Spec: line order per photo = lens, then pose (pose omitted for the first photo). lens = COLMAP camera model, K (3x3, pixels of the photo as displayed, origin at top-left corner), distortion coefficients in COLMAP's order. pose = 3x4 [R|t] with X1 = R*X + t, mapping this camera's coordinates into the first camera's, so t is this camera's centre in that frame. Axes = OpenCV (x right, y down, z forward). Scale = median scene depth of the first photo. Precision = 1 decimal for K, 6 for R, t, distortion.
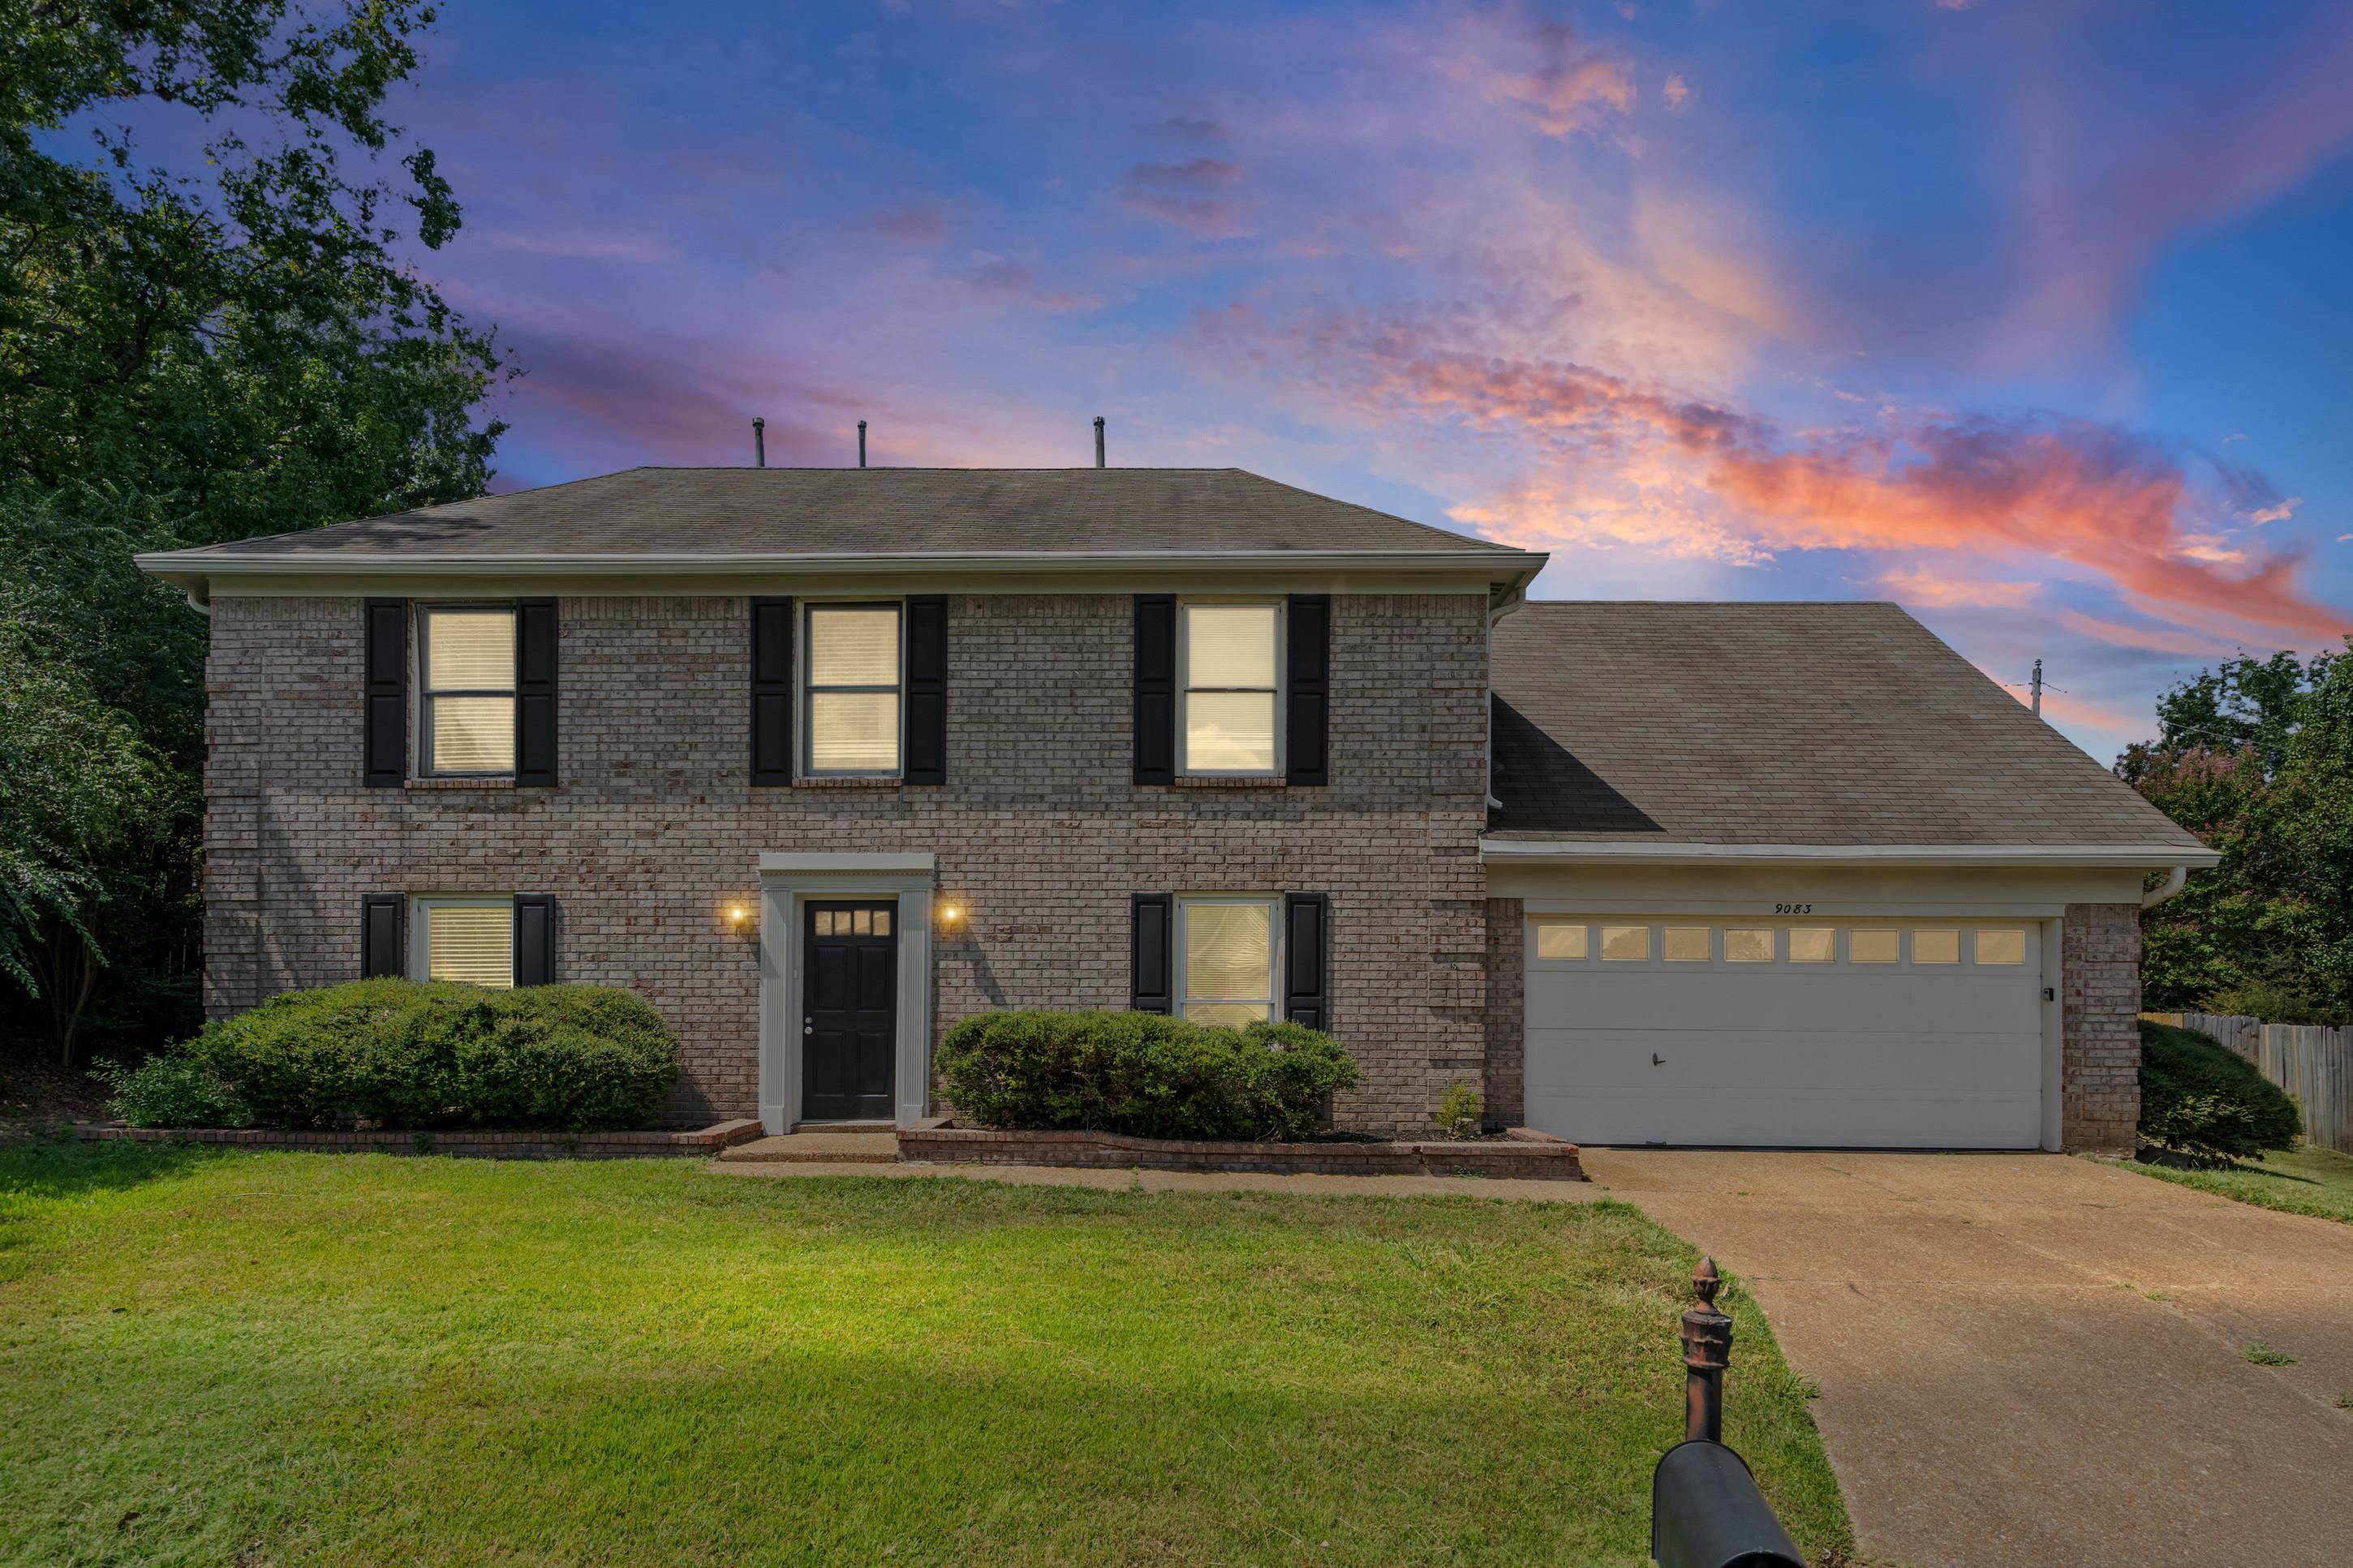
lens RADIAL K [[1207.4, 0, 1176.5], [0, 1207.4, 787.5], [0, 0, 1]] dist [0.000146, -0.002392]
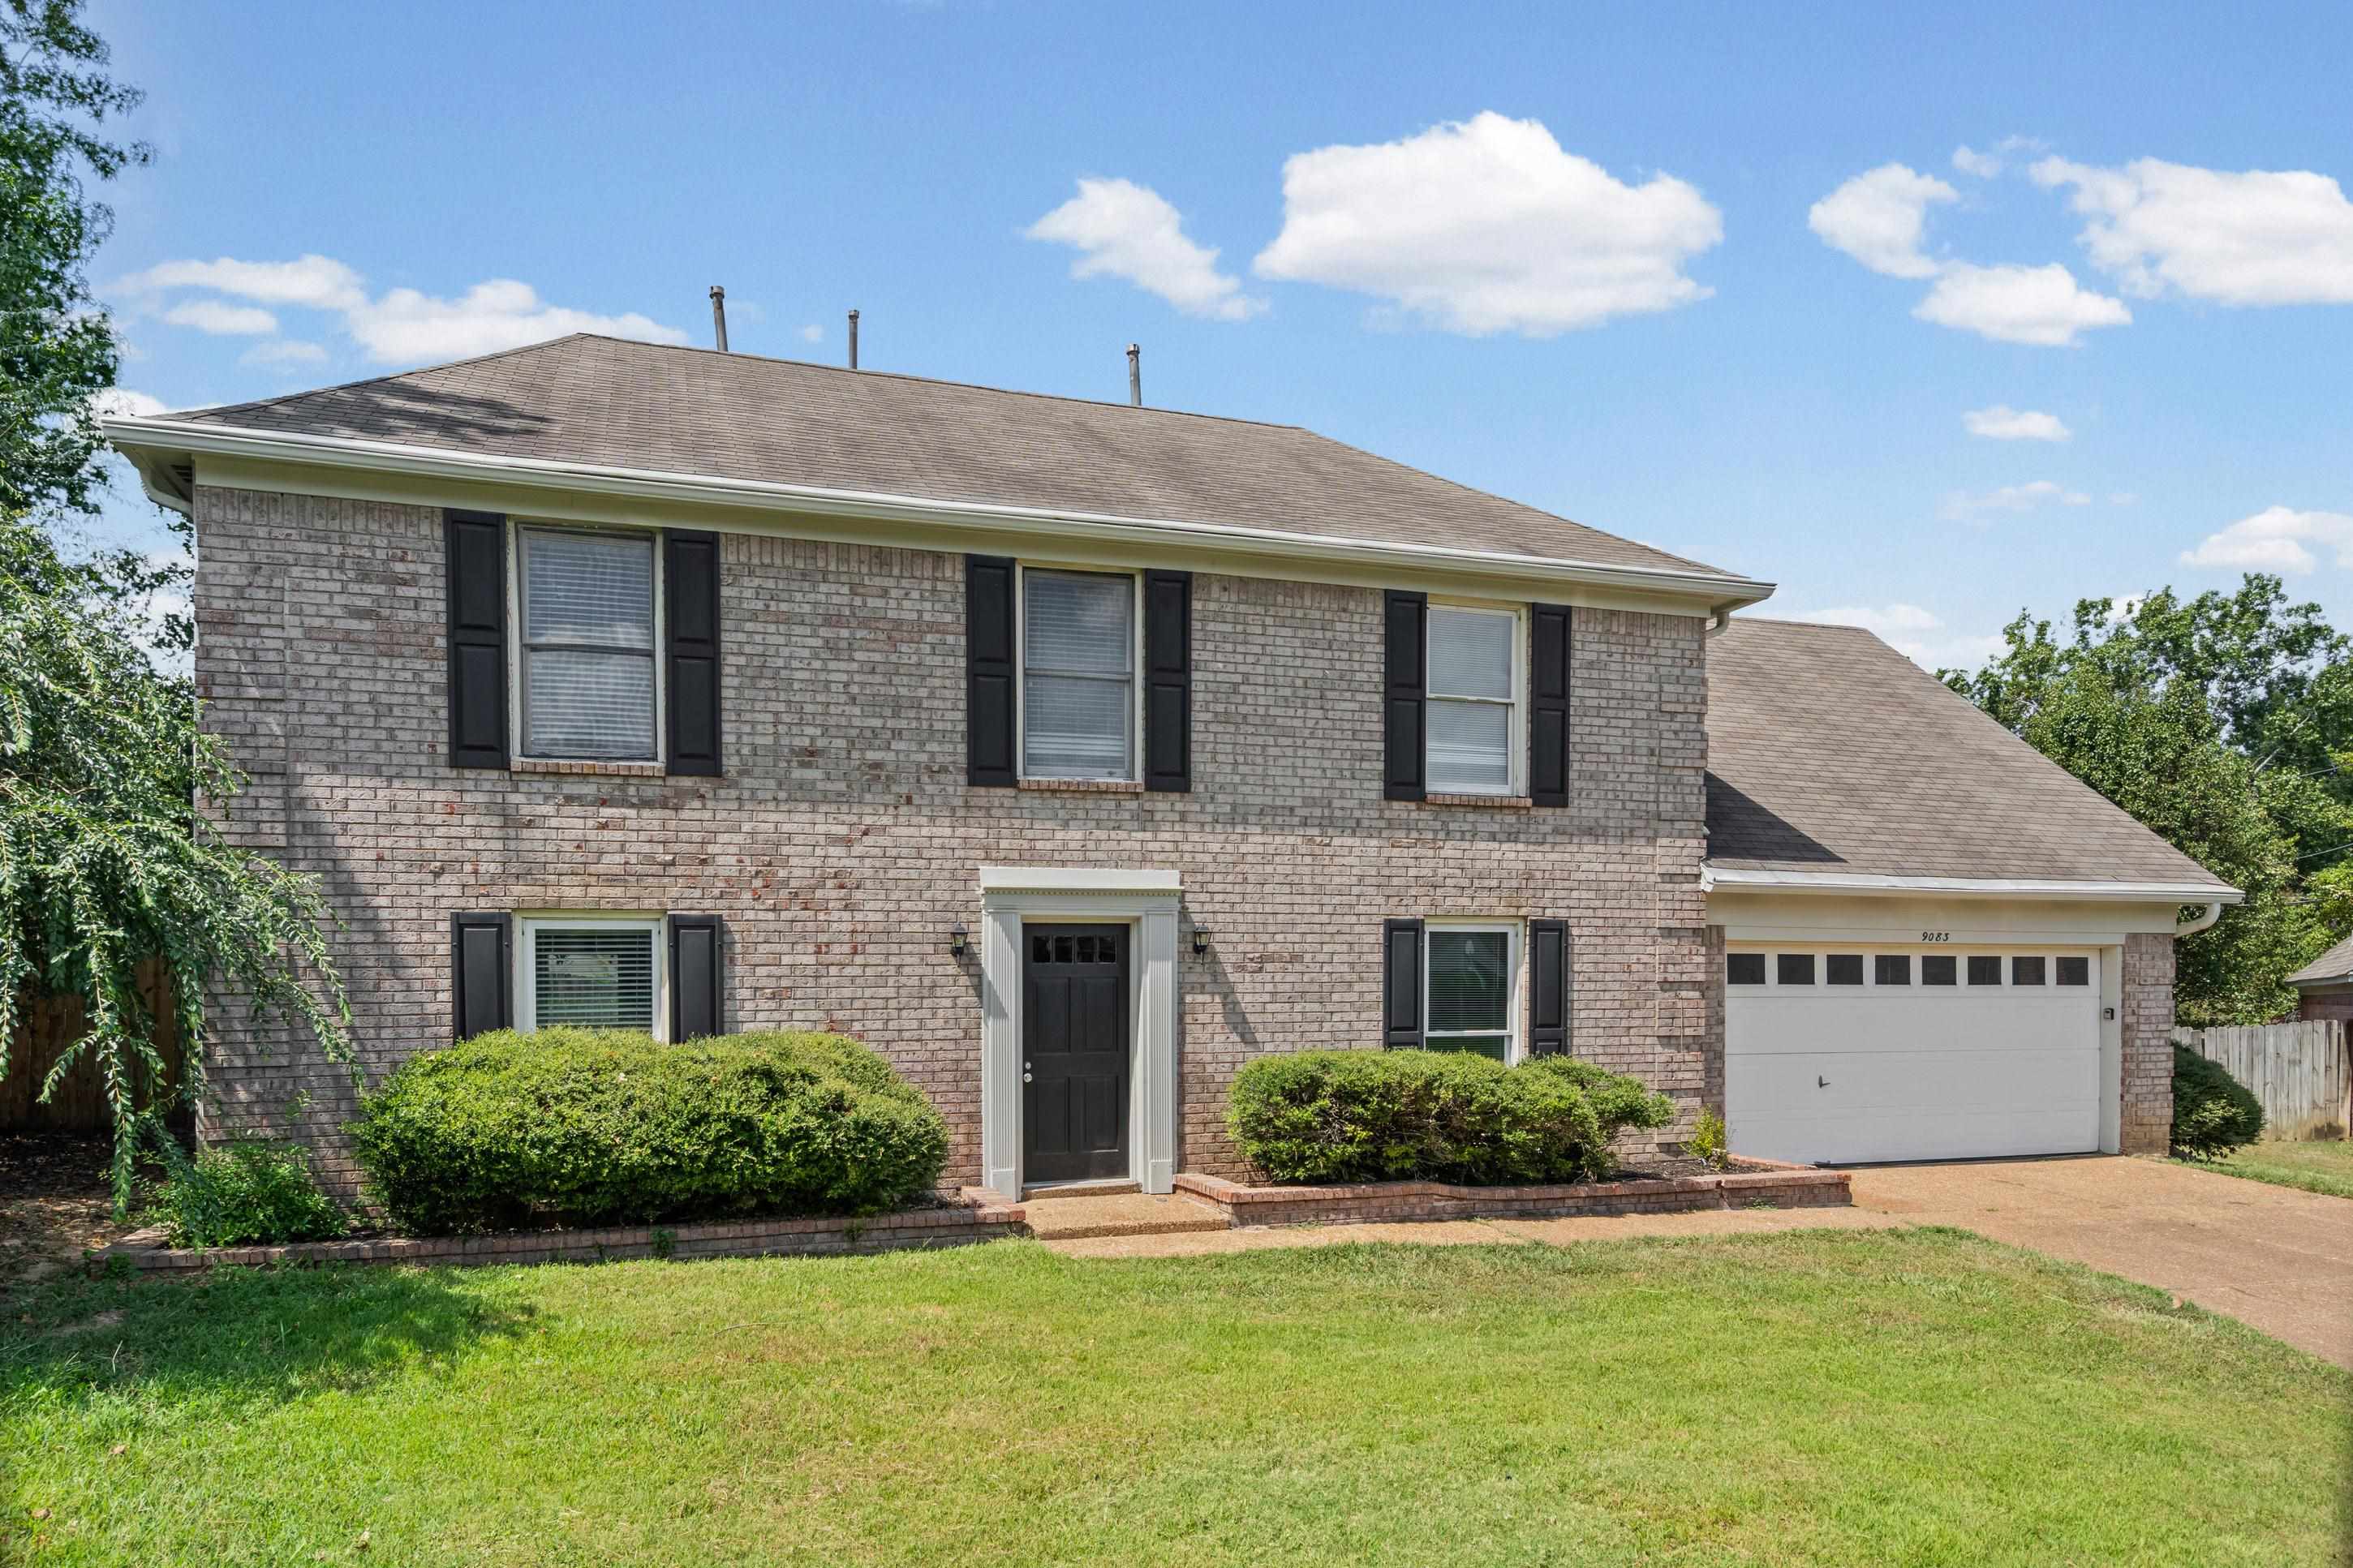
lens RADIAL K [[1386.6, 0, 1176.0], [0, 1386.6, 784.5], [0, 0, 1]] dist [-0.000483, -0.000167]
pose [[0.949414, 0.037777, 0.311747, -0.514574], [-0.045527, 0.998808, 0.017615, -0.024958], [-0.310710, -0.030917, 0.950002, 0.053780]]
